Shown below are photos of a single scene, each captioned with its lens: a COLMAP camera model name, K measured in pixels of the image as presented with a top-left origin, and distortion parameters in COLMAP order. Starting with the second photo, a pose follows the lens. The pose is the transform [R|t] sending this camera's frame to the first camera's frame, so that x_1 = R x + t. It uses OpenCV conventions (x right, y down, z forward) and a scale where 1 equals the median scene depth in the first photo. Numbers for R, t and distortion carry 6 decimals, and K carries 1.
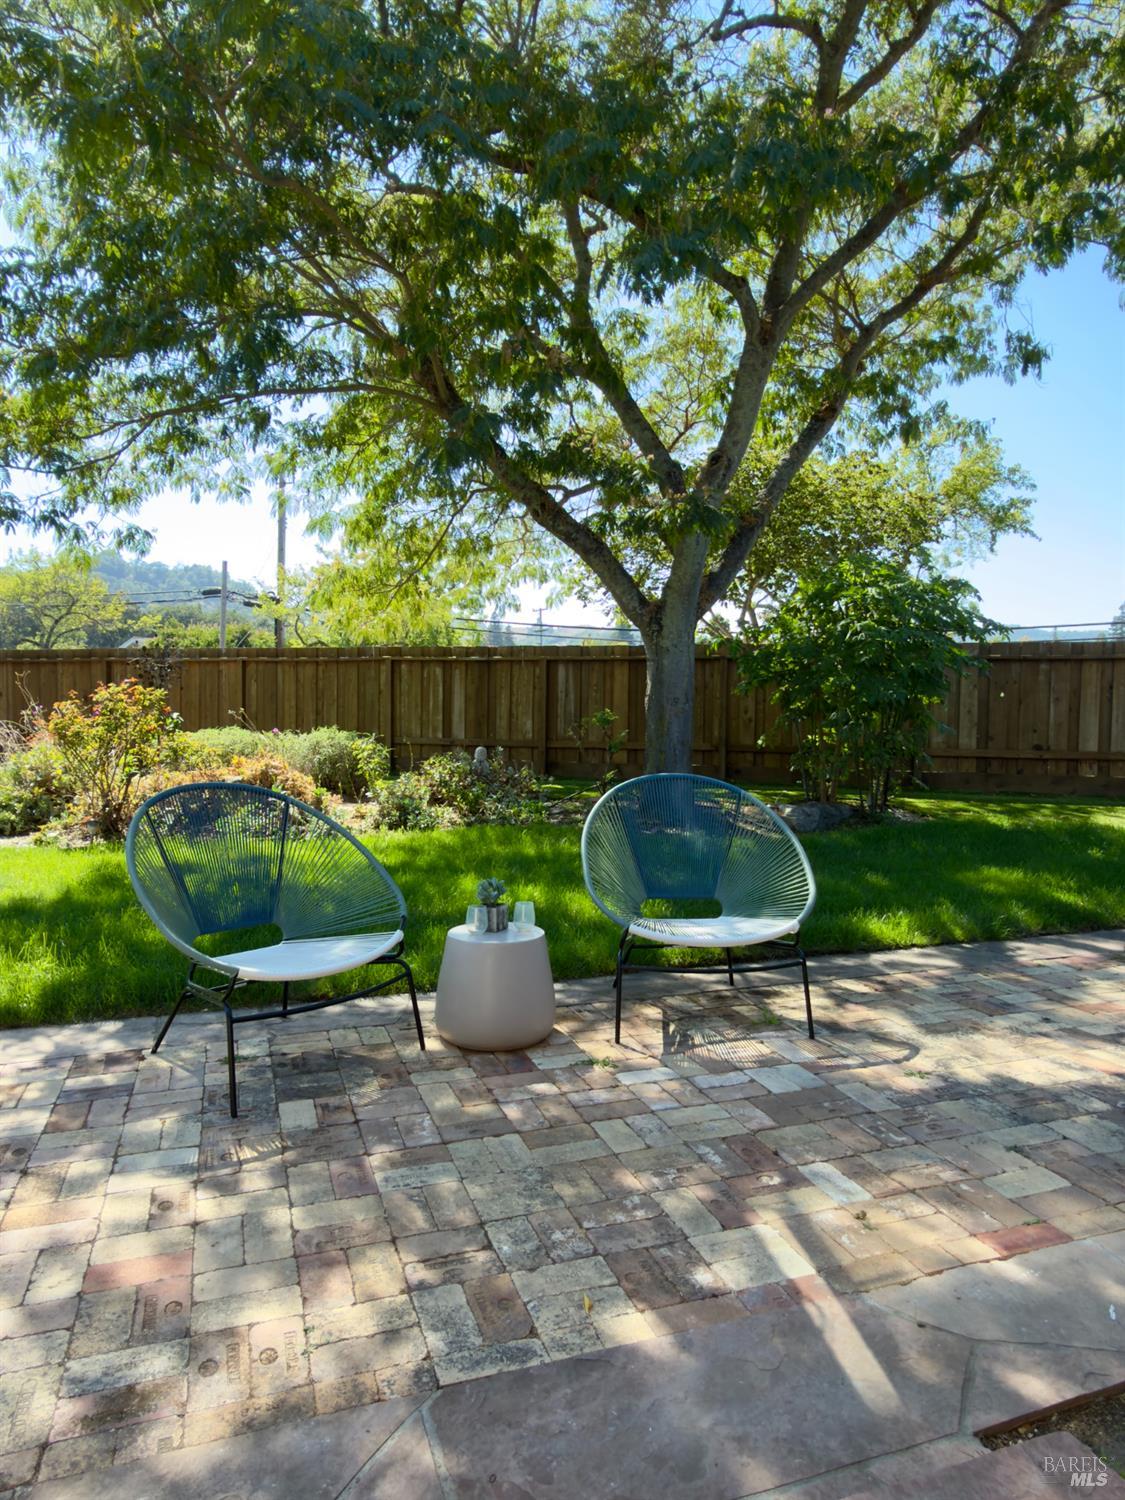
lens RADIAL K [[952.8, 0, 566.8], [0, 952.8, 745.8], [0, 0, 1]] dist [-0.002517, 0.001588]
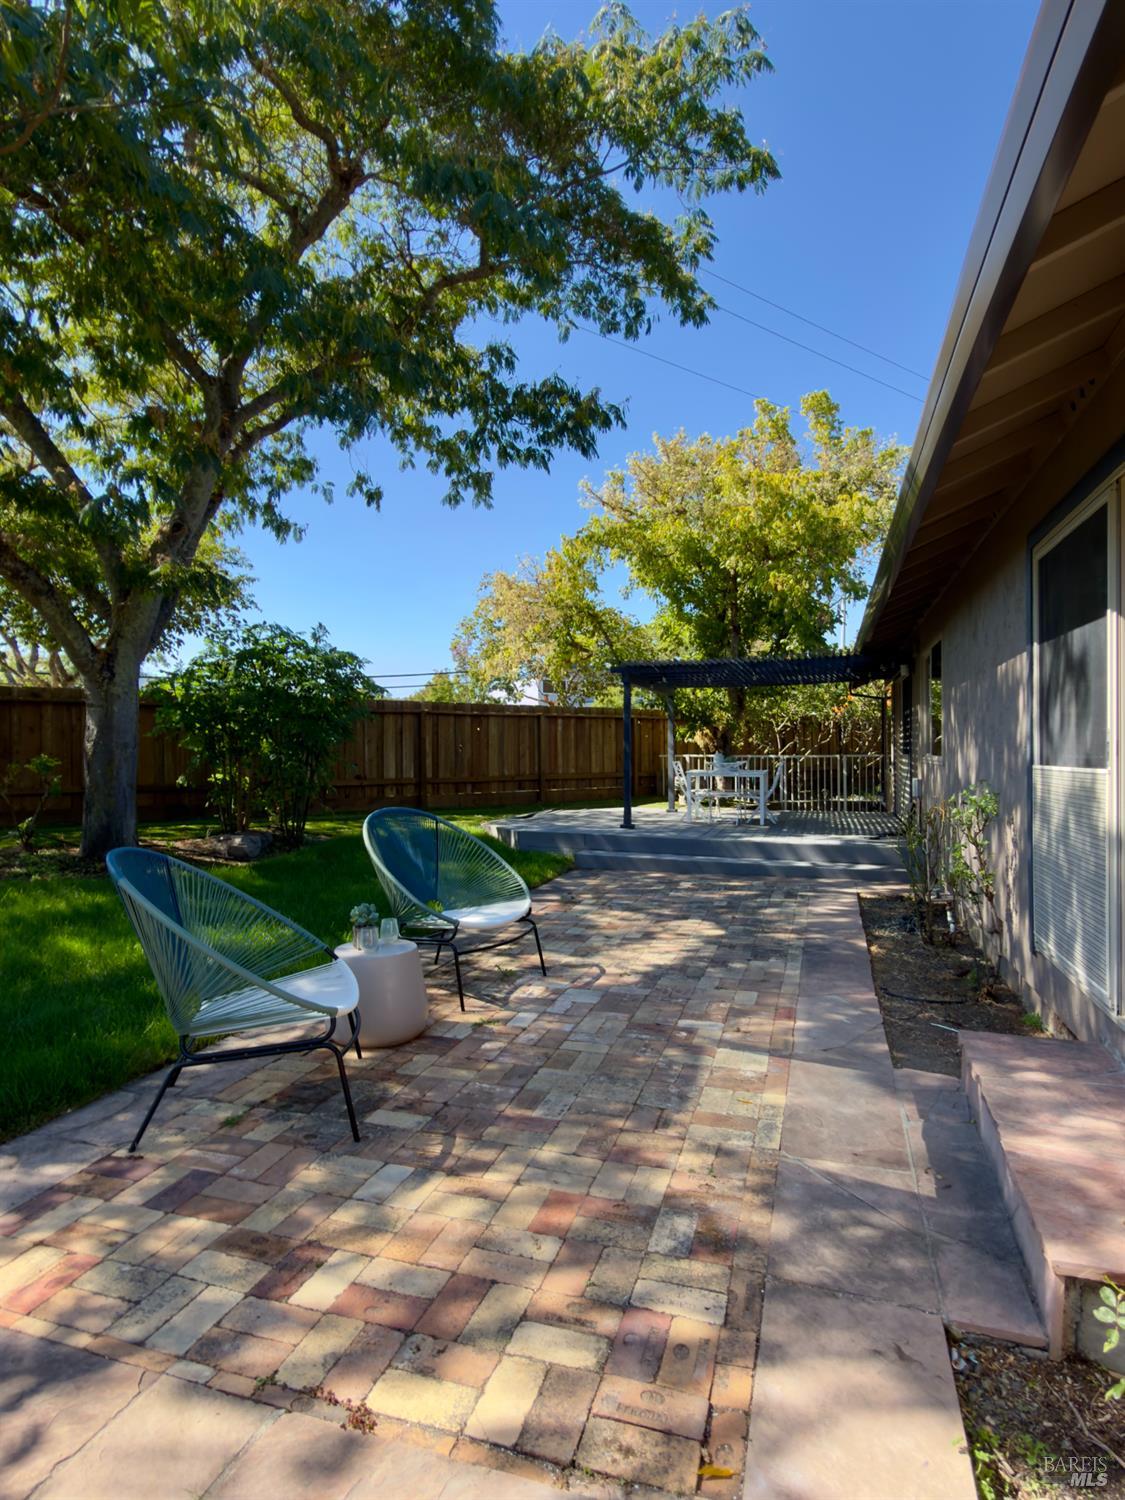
lens RADIAL K [[834.5, 0, 562.1], [0, 834.5, 729.2], [0, 0, 1]] dist [-0.002872, 0.002372]
pose [[0.605778, 0.004104, 0.795623, -0.352364], [0.042367, 0.998402, -0.037408, -0.012735], [-0.794505, 0.056369, 0.604635, 0.077296]]
